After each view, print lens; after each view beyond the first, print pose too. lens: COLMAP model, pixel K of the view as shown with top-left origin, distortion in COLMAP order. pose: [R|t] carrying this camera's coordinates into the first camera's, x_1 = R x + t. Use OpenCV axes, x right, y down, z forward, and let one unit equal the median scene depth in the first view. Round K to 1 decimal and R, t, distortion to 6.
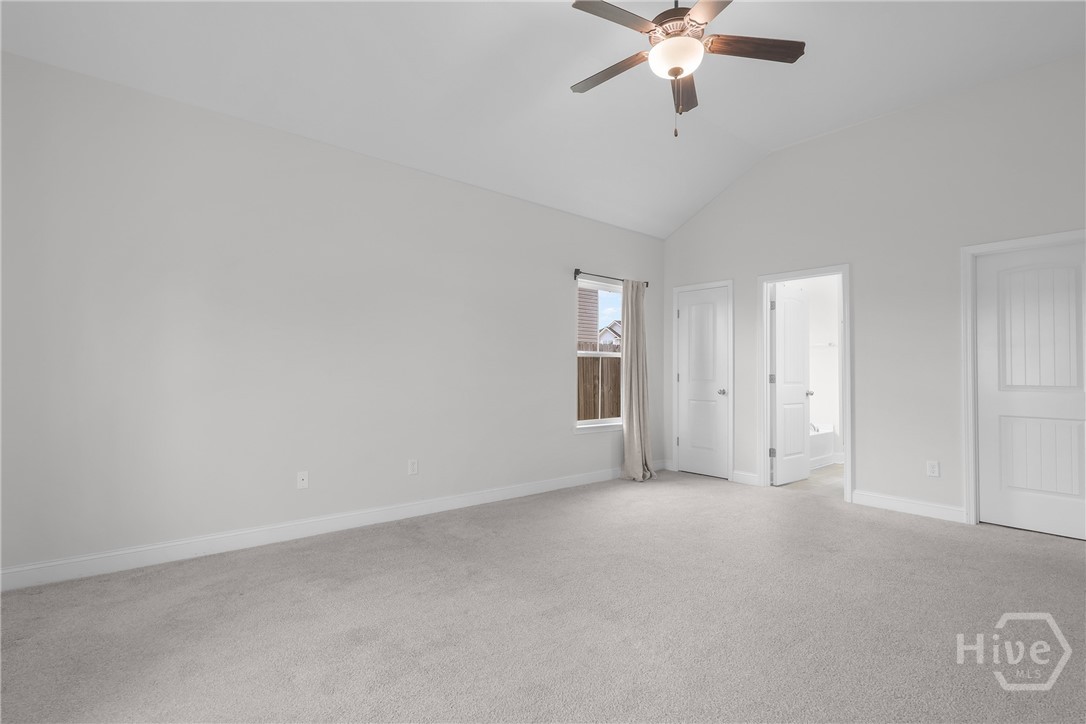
lens RADIAL K [[510.9, 0, 543.0], [0, 510.9, 362.0], [0, 0, 1]] dist [0.000680, -0.000030]
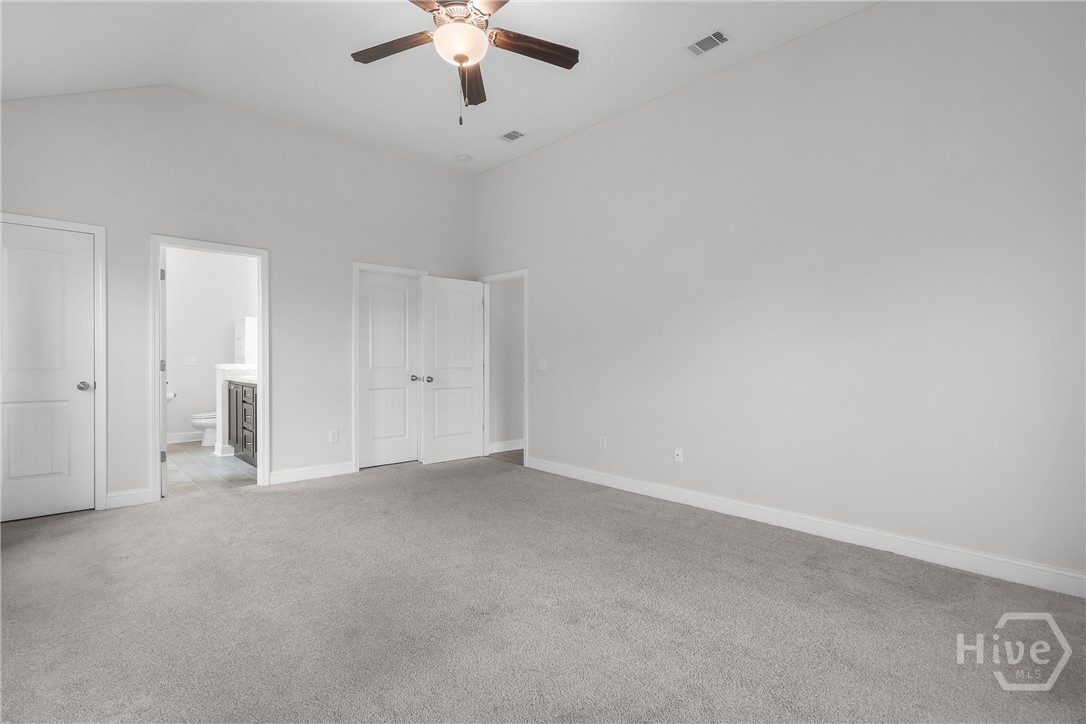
lens RADIAL K [[510.9, 0, 543.0], [0, 510.9, 362.0], [0, 0, 1]] dist [0.000680, -0.000030]
pose [[-0.044076, -0.010772, 0.998970, -0.467431], [-0.025070, 0.999639, 0.009673, 0.004950], [-0.998714, -0.024618, -0.044330, 0.527391]]
